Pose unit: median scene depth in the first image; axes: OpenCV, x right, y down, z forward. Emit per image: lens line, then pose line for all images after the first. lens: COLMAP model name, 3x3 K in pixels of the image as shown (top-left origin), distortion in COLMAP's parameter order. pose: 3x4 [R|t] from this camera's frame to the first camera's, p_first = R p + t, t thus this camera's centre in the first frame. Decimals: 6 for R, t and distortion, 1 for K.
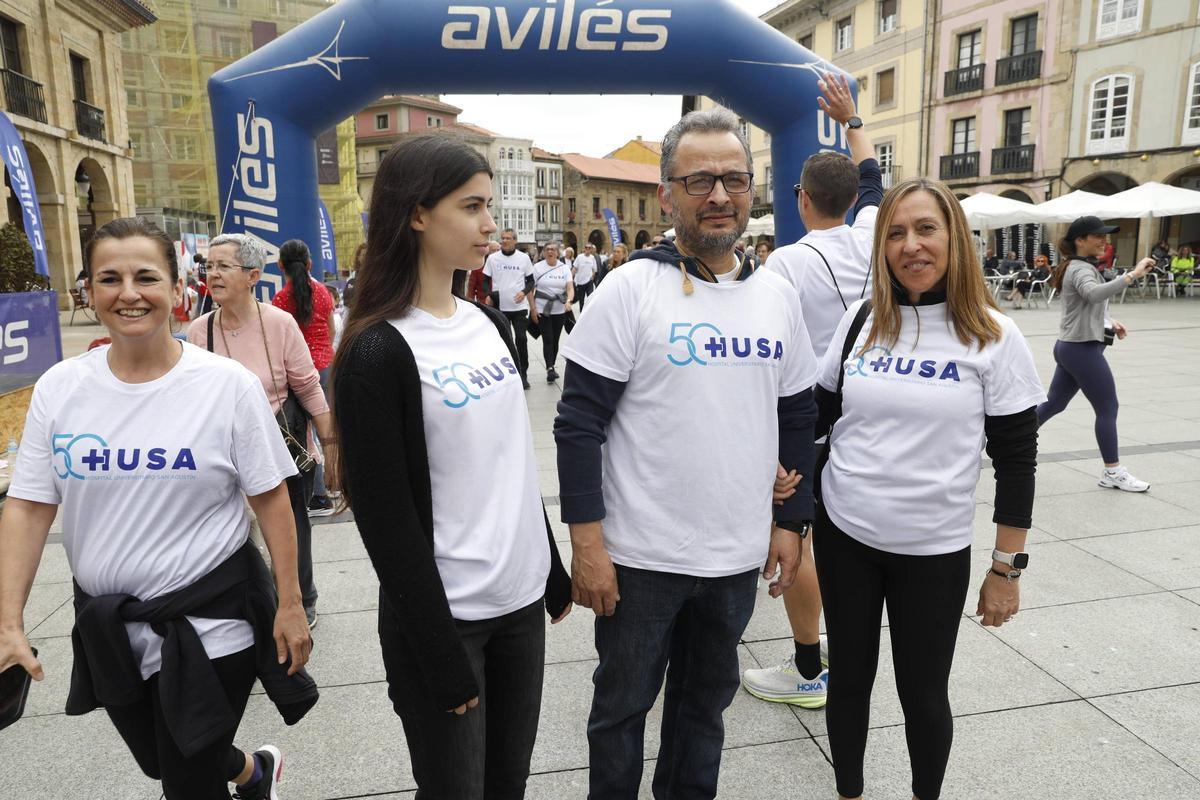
lens RADIAL K [[810.5, 0, 600.0], [0, 810.5, 400.0], [0, 0, 1]] dist [-0.116111, 0.085030]
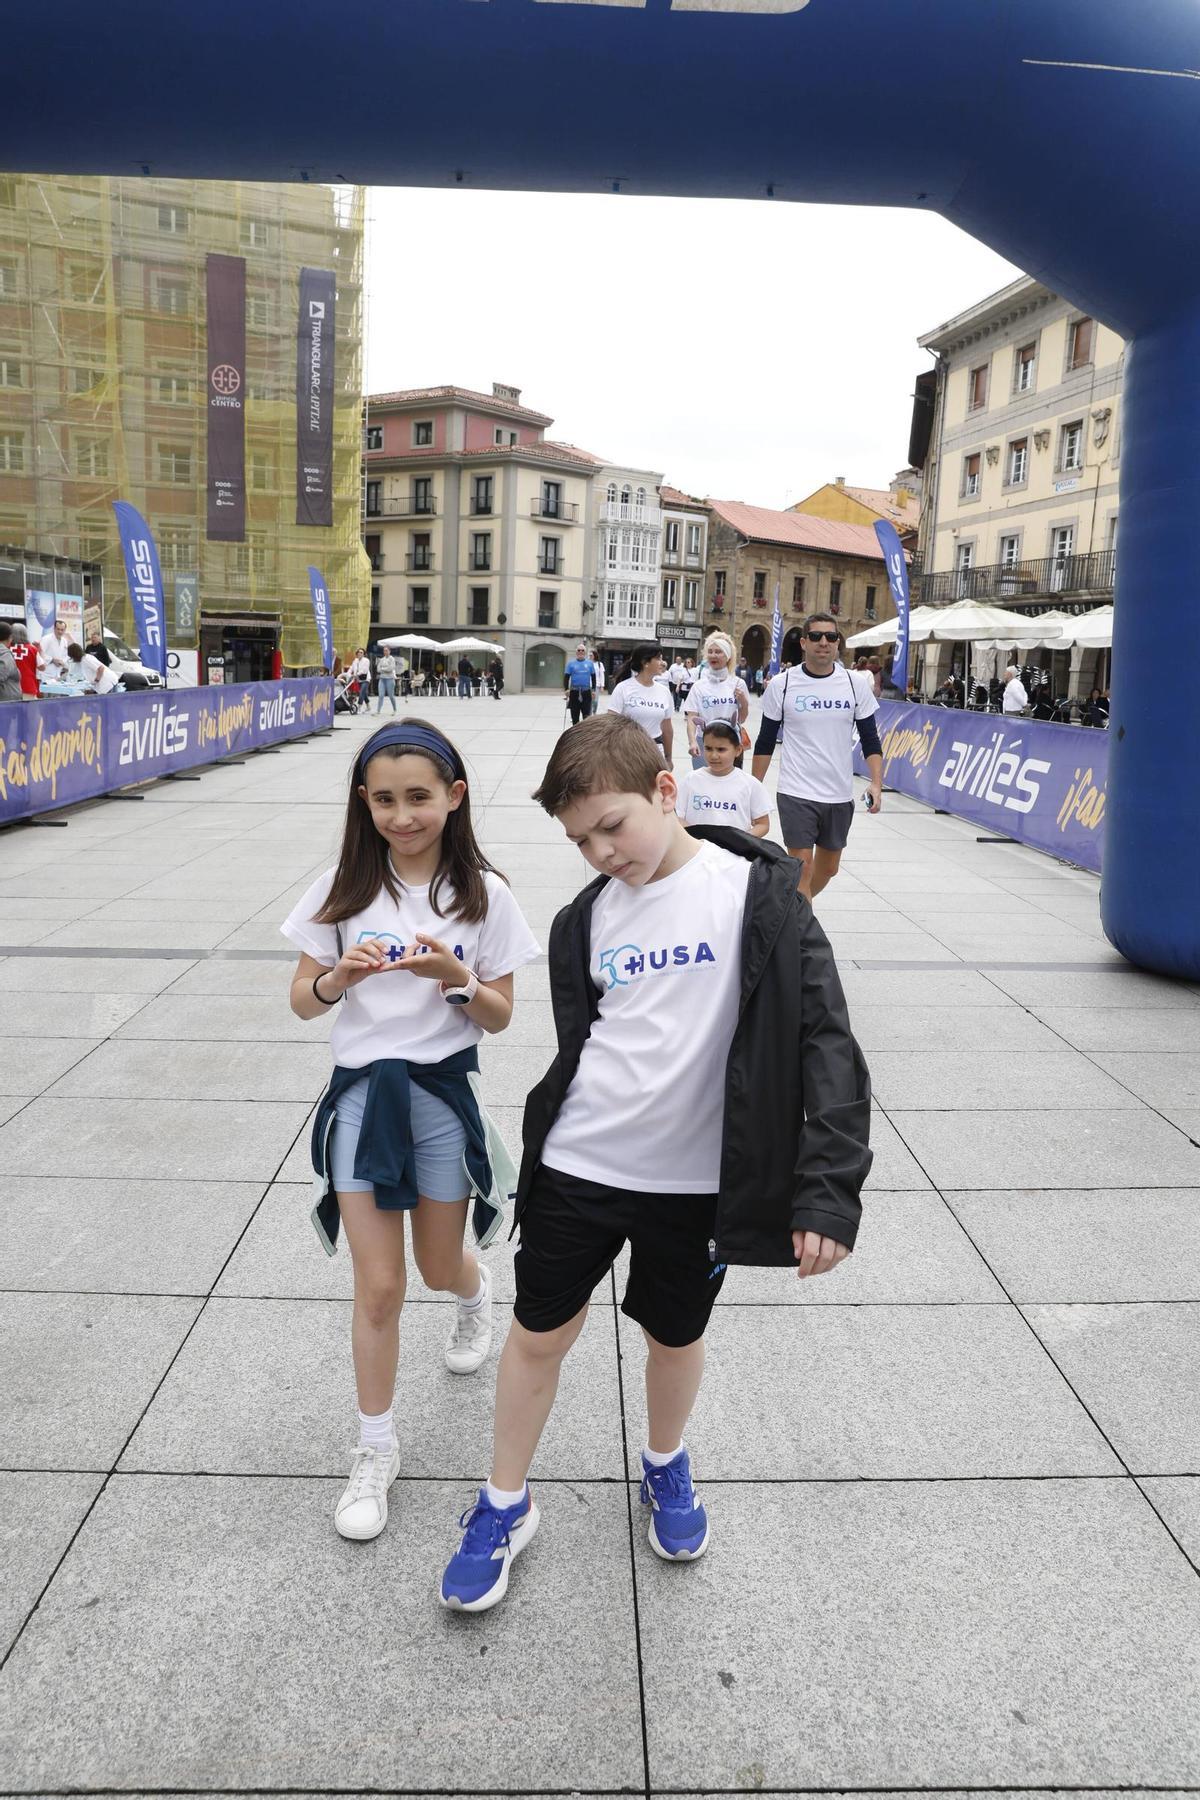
lens RADIAL K [[1211.2, 0, 600.0], [0, 1211.2, 900.0], [0, 0, 1]] dist [-0.113014, 0.083975]
pose [[0.988552, 0.079510, -0.128227, 0.018734], [-0.077229, 0.996756, 0.022671, -0.022769], [0.129614, -0.012508, 0.991486, 0.119765]]
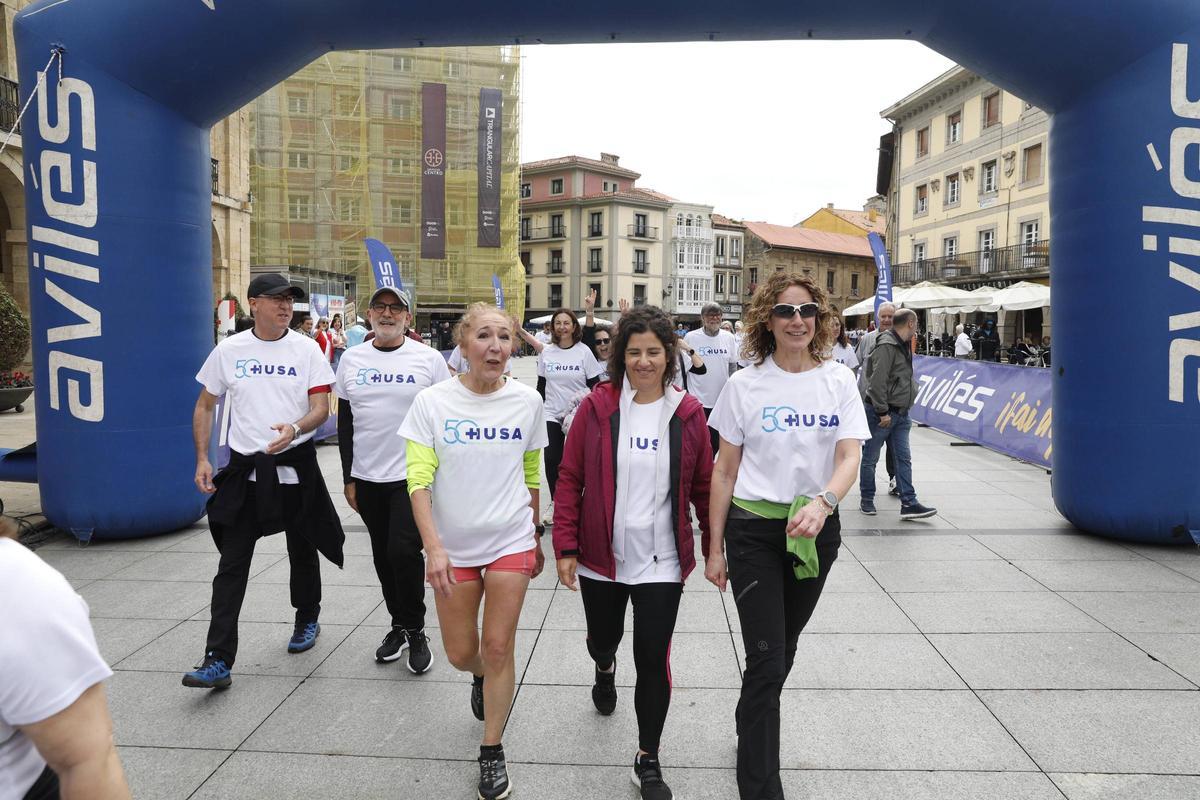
lens RADIAL K [[810.5, 0, 600.0], [0, 810.5, 400.0], [0, 0, 1]] dist [-0.116111, 0.085030]
pose [[0.973448, 0.043934, -0.224653, 0.013267], [-0.063220, 0.994837, -0.079384, -0.023035], [0.220005, 0.091479, 0.971200, 0.116909]]
